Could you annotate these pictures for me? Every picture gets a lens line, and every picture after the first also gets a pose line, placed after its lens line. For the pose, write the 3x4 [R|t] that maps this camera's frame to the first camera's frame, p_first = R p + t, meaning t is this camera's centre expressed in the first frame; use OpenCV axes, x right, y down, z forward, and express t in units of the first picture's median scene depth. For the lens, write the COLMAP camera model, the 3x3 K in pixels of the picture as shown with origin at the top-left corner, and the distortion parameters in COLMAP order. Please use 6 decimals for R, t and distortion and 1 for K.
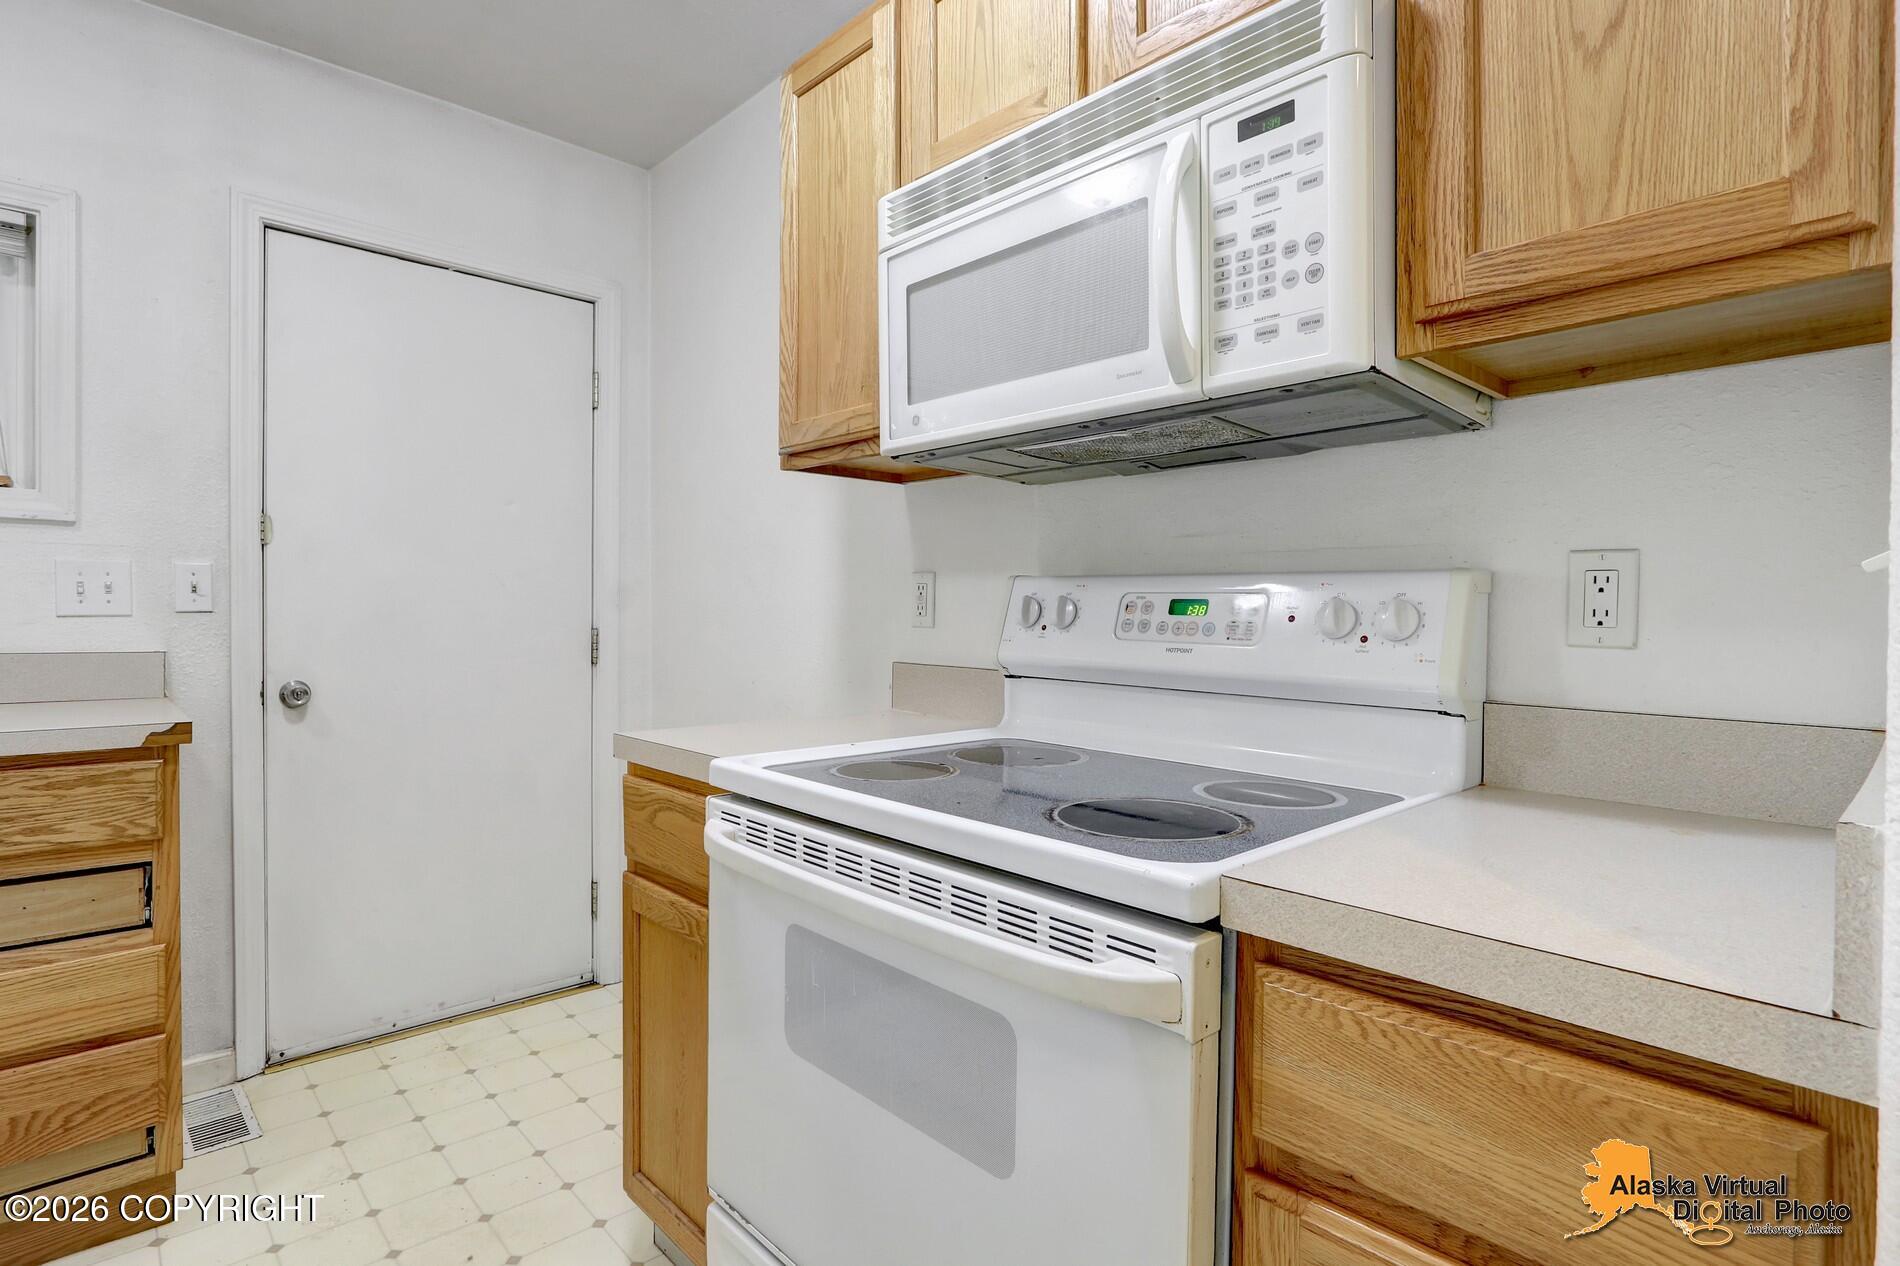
lens RADIAL K [[944.7, 0, 944.0], [0, 944.7, 625.2], [0, 0, 1]] dist [-0.013397, -0.000401]
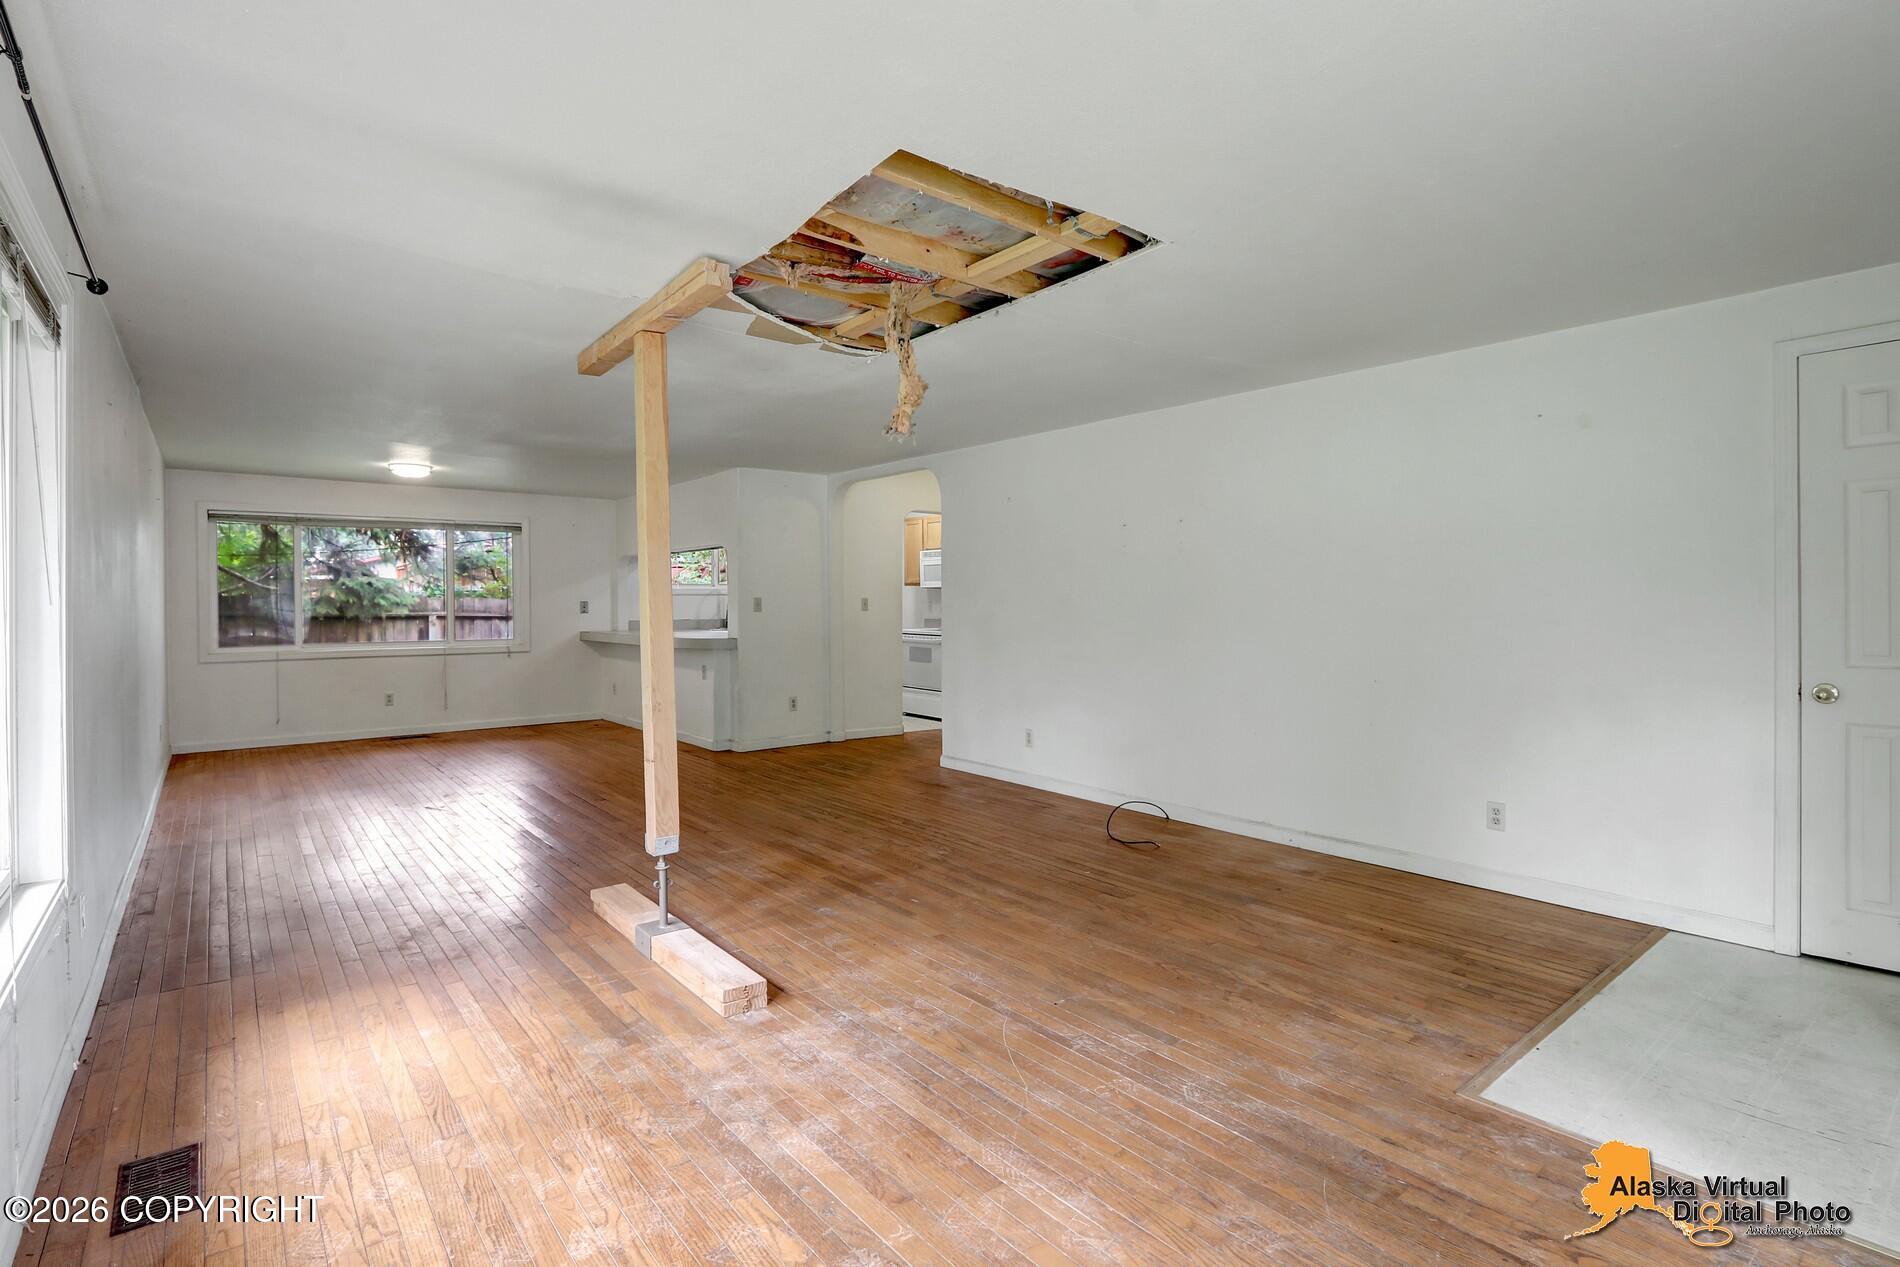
lens RADIAL K [[911.2, 0, 934.5], [0, 911.2, 613.7], [0, 0, 1]] dist [-0.018105, 0.001102]
pose [[0.997068, -0.008754, -0.076020, 0.795846], [0.008663, 0.999961, -0.001529, 0.038171], [0.076030, 0.000866, 0.997105, -8.324331]]
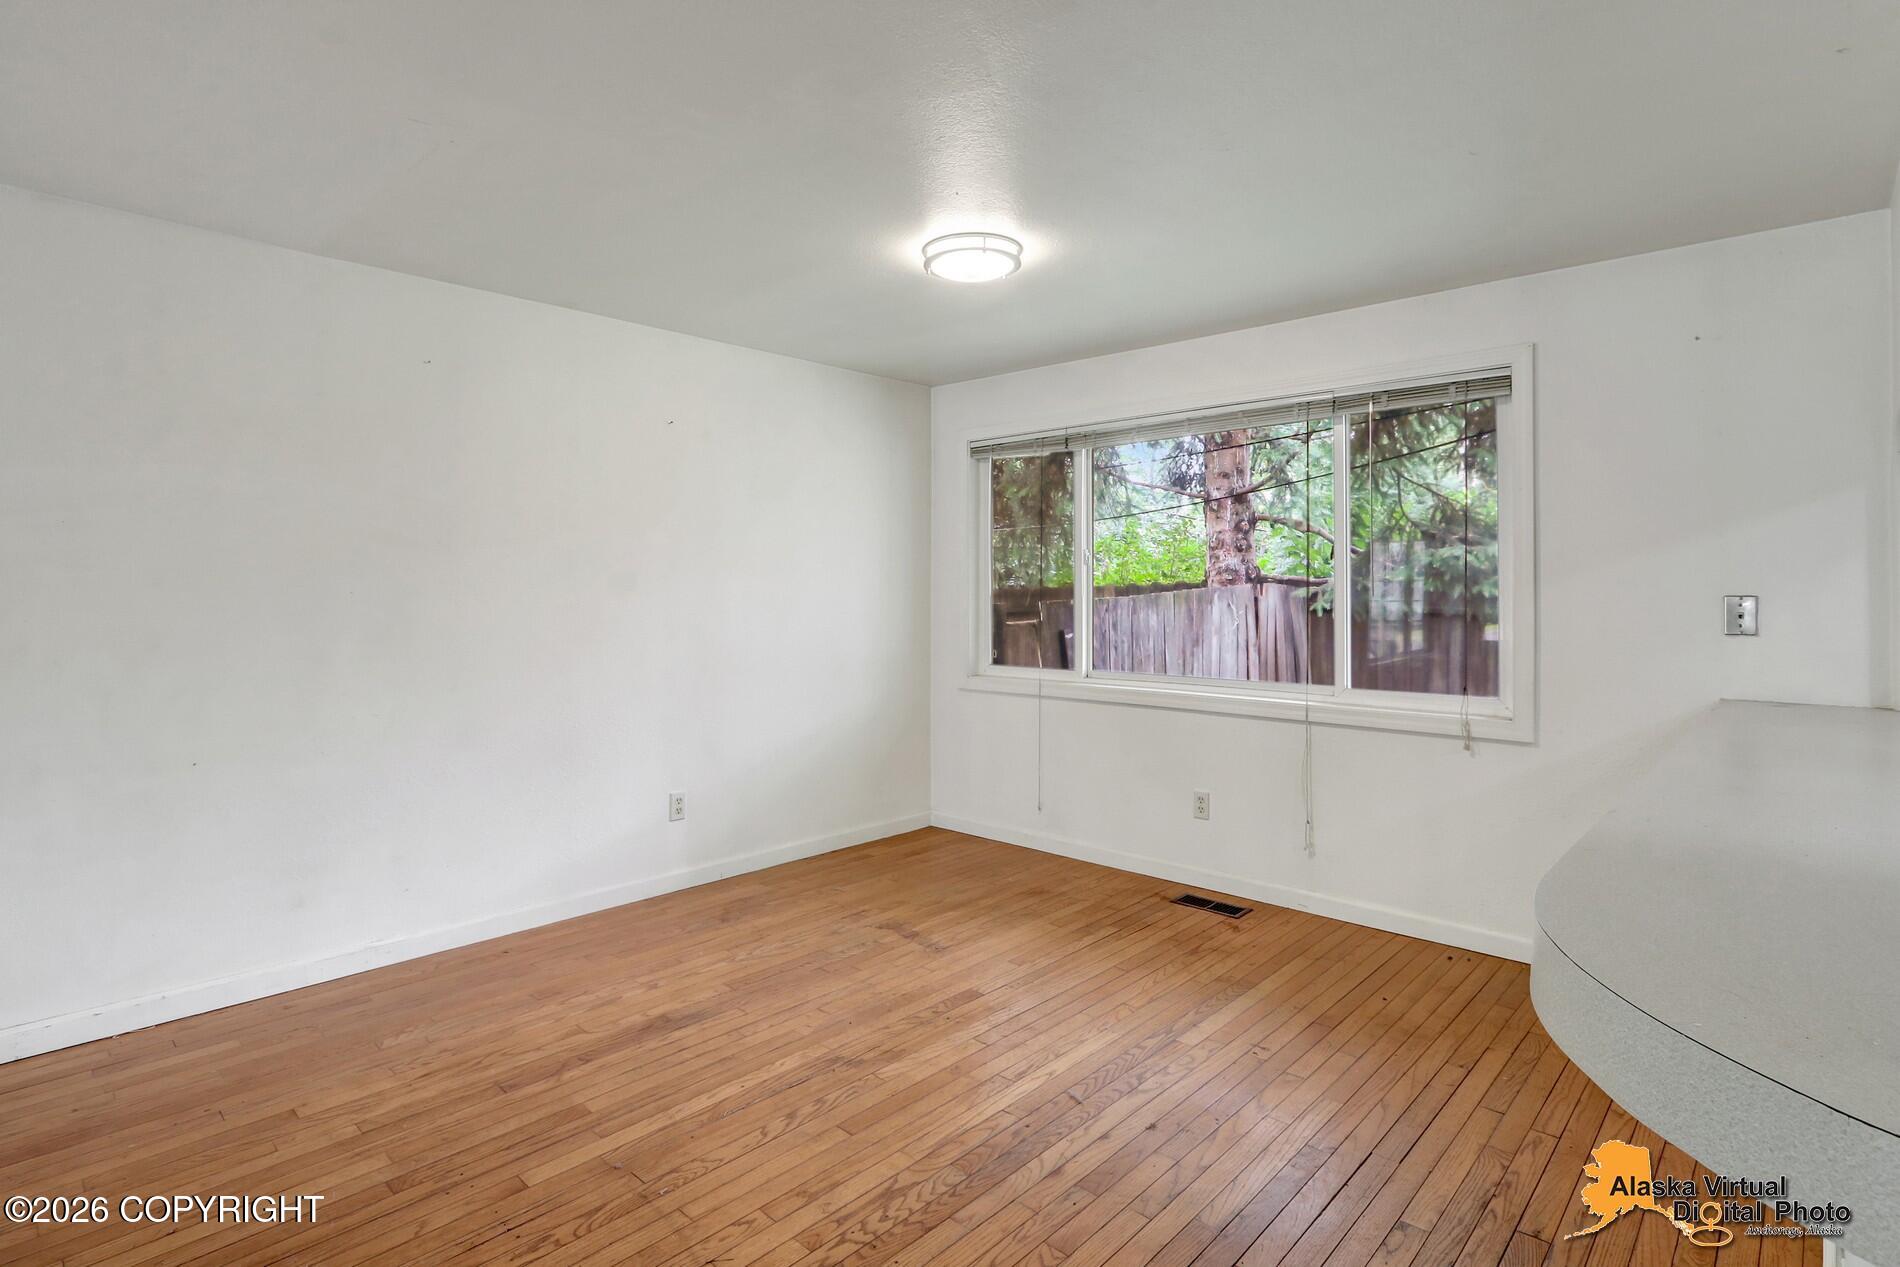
lens RADIAL K [[944.7, 0, 951.5], [0, 944.7, 613.5], [0, 0, 1]] dist [-0.013397, -0.000401]
pose [[0.078271, 0.017922, -0.996771, -0.928544], [-0.016124, 0.999730, 0.016709, -0.085792], [0.996802, 0.014764, 0.078538, -1.939015]]
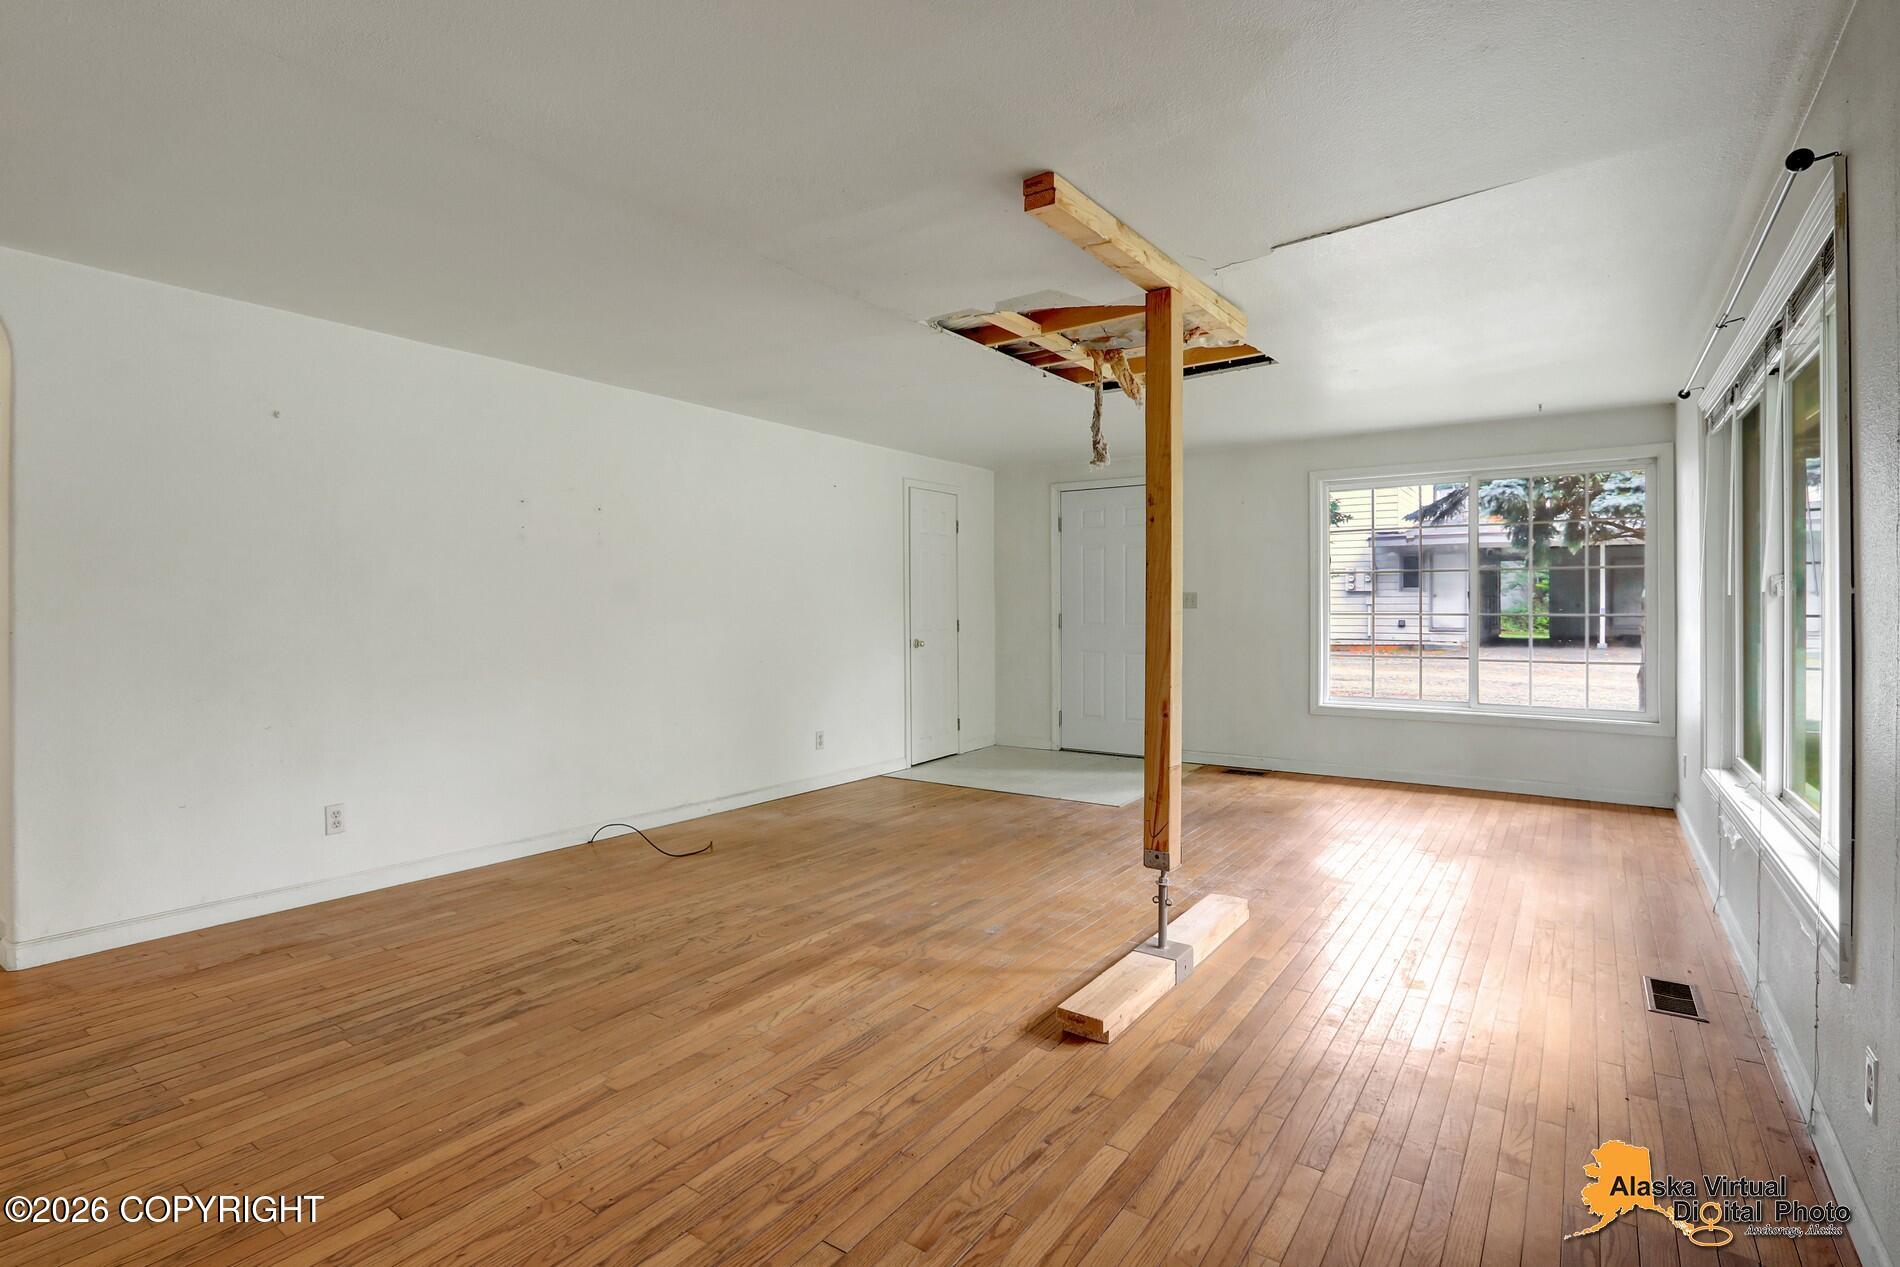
lens RADIAL K [[911.2, 0, 961.8], [0, 911.2, 605.4], [0, 0, 1]] dist [-0.018105, 0.001102]
pose [[-0.215739, -0.004151, 0.976442, -2.970053], [0.012109, 0.999903, 0.006926, 0.001908], [-0.976376, 0.013318, -0.215668, -4.120061]]
